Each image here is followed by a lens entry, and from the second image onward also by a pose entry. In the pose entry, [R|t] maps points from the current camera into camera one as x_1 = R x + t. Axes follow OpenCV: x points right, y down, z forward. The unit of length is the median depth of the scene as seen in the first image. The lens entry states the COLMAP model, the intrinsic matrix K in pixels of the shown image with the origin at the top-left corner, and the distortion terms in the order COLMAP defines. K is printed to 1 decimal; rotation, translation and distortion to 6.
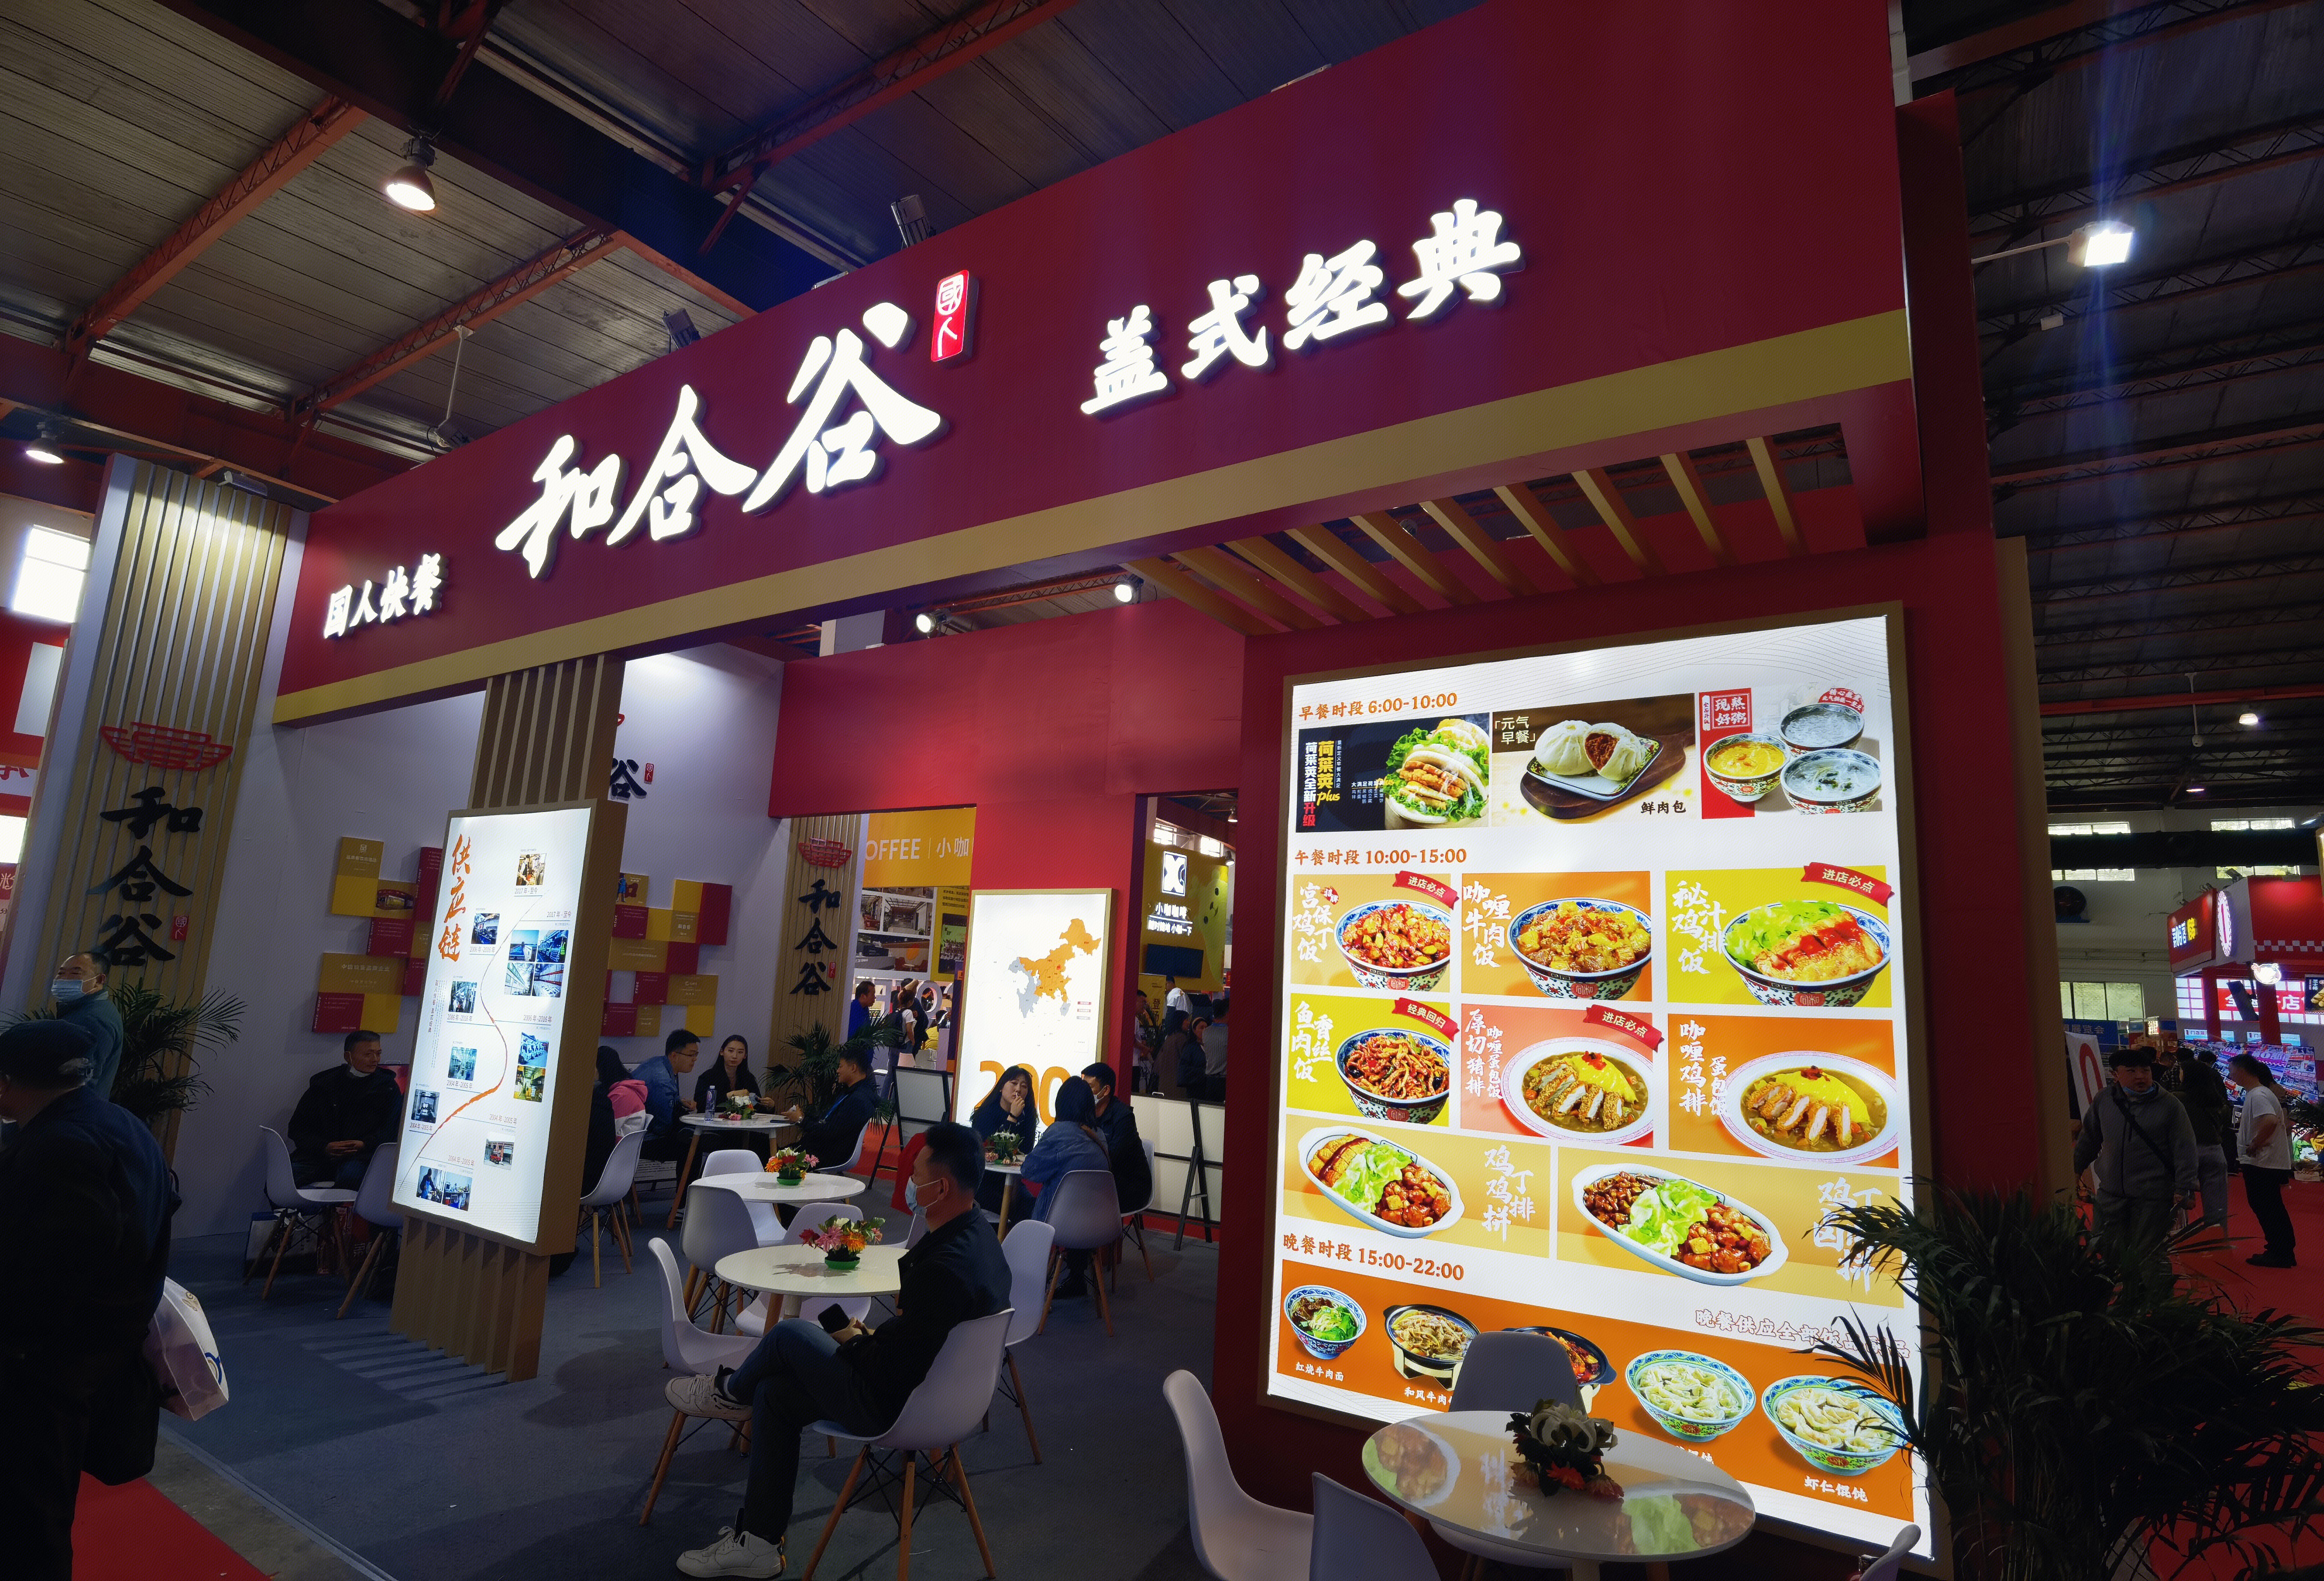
lens RADIAL K [[1172.7, 0, 1162.0], [0, 1172.7, 790.5], [0, 0, 1]] dist [-0.002205, -0.051839]
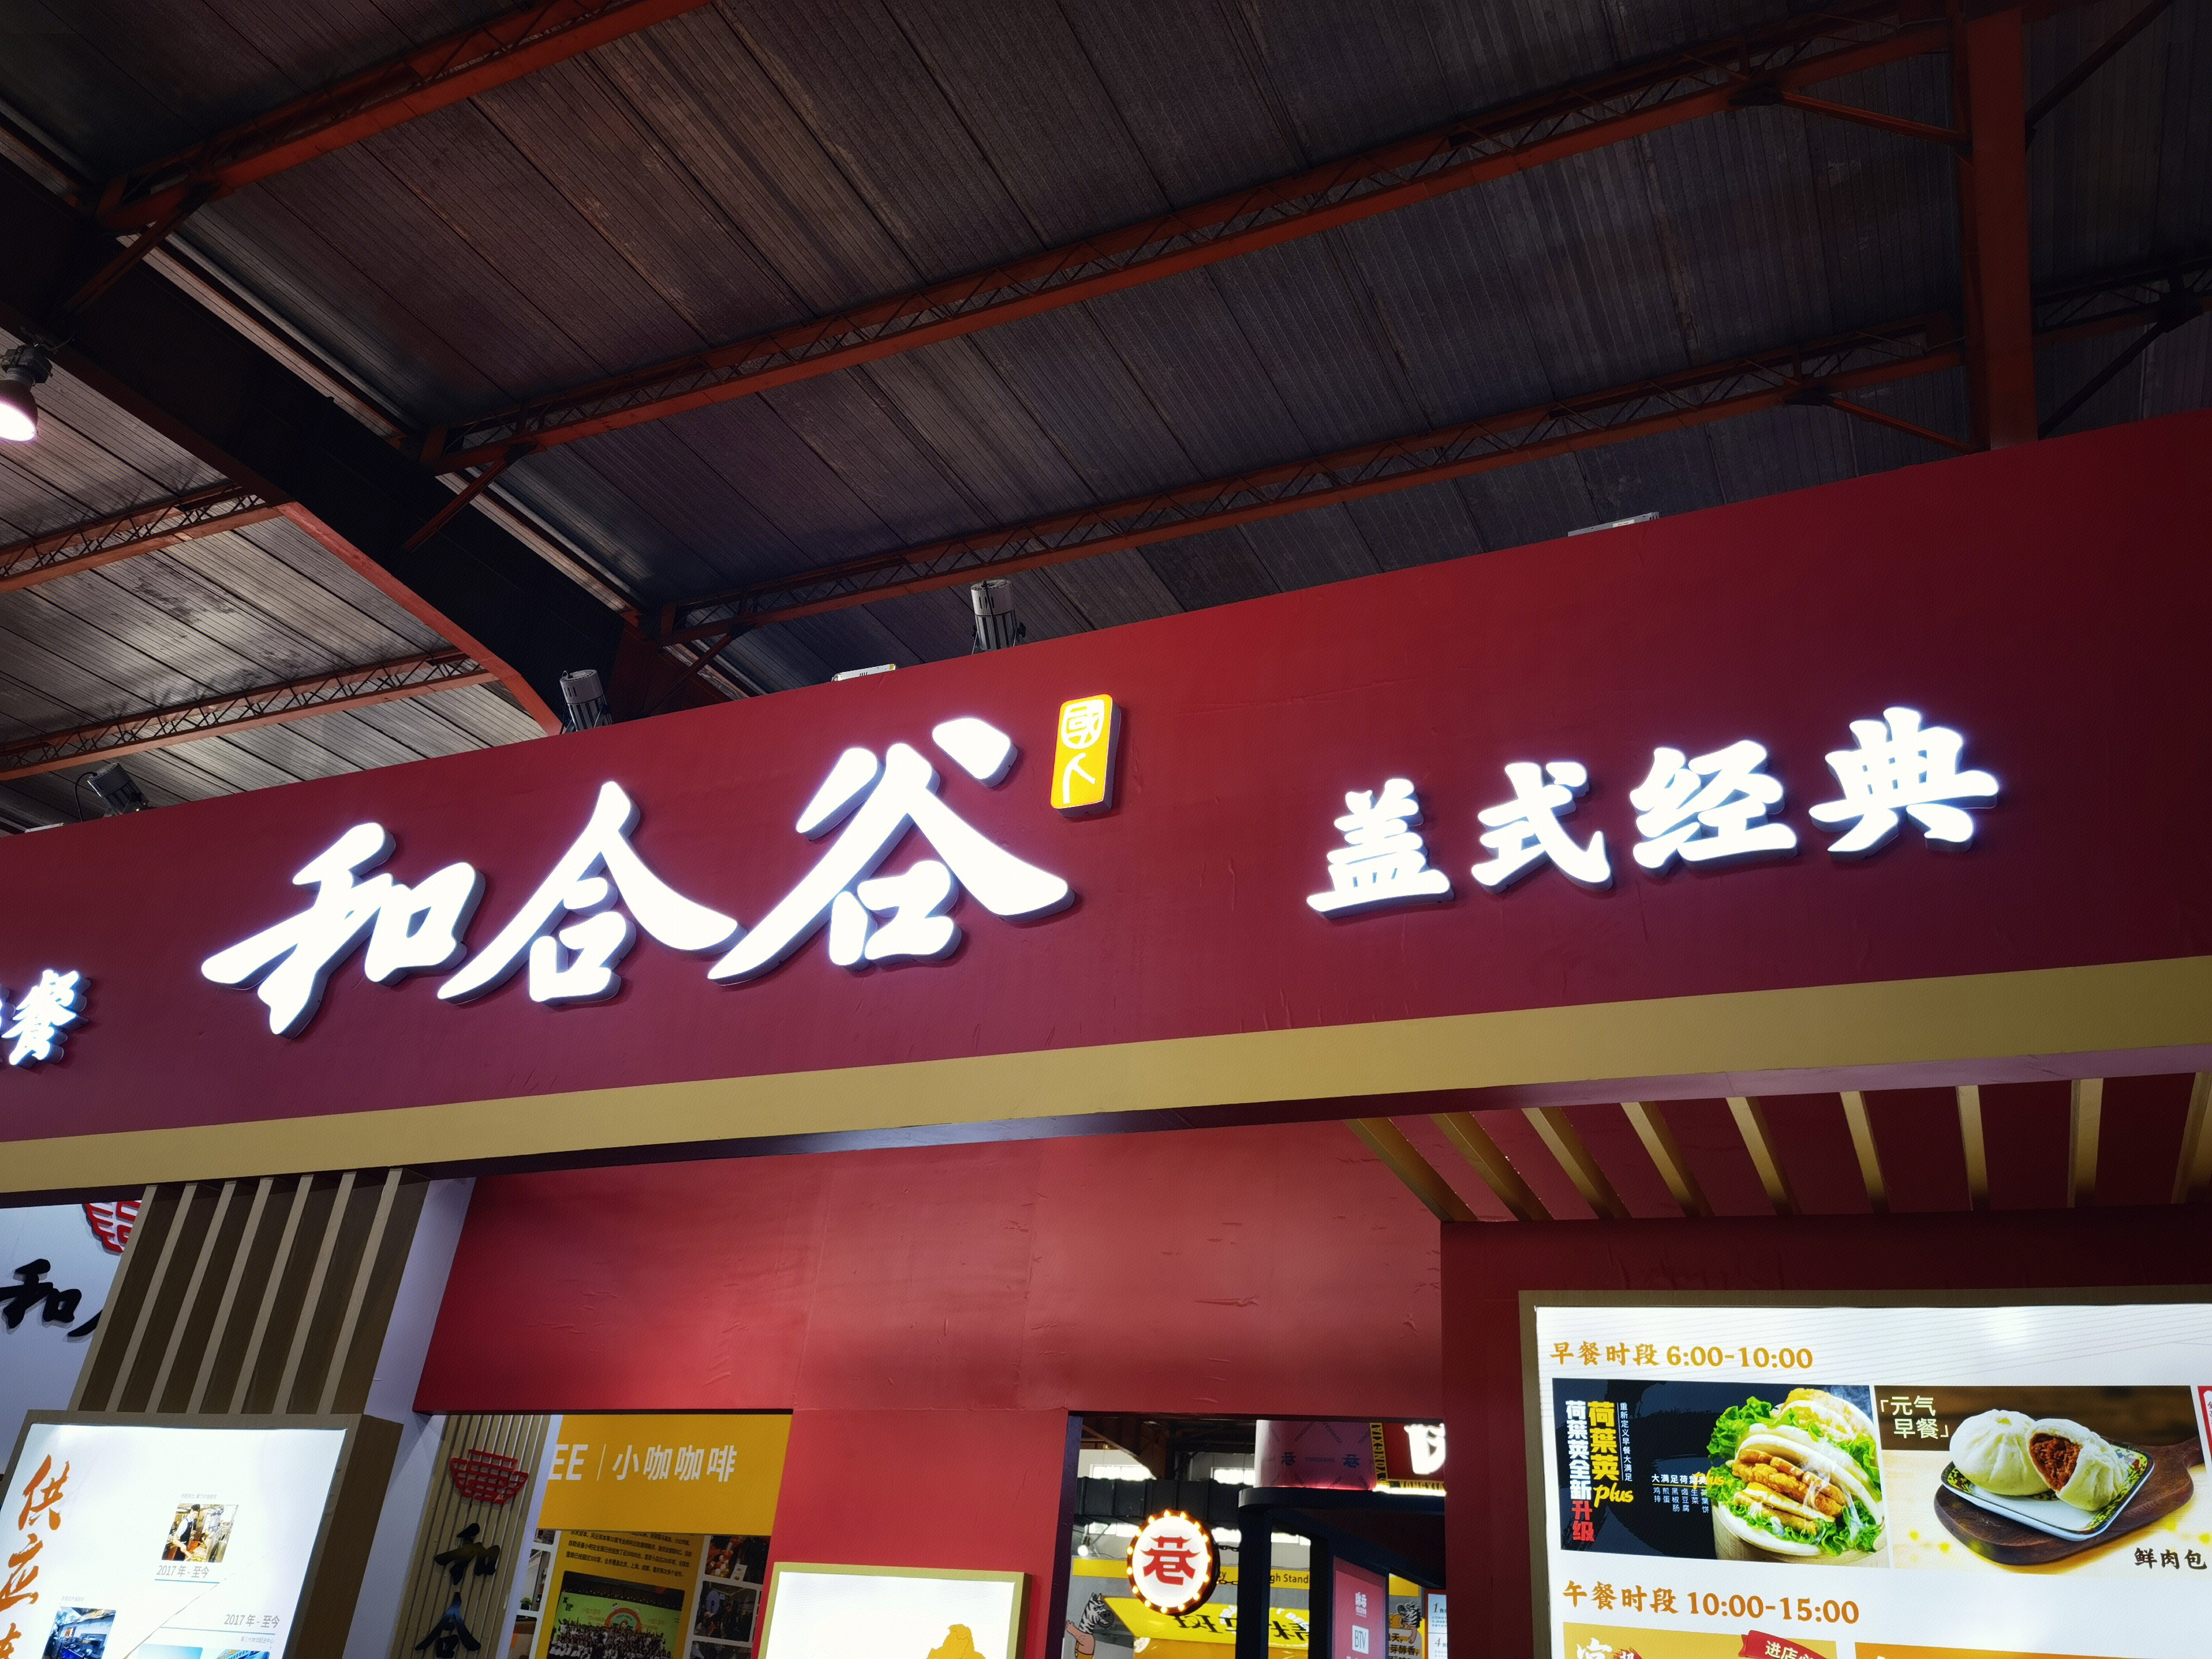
lens RADIAL K [[1690.8, 0, 1106.0], [0, 1690.8, 829.5], [0, 0, 1]] dist [0.124455, -0.135505]
pose [[0.987962, 0.099017, 0.118852, -0.292911], [-0.059263, 0.951953, -0.300457, -0.041760], [-0.142892, 0.289797, 0.946361, 0.009361]]
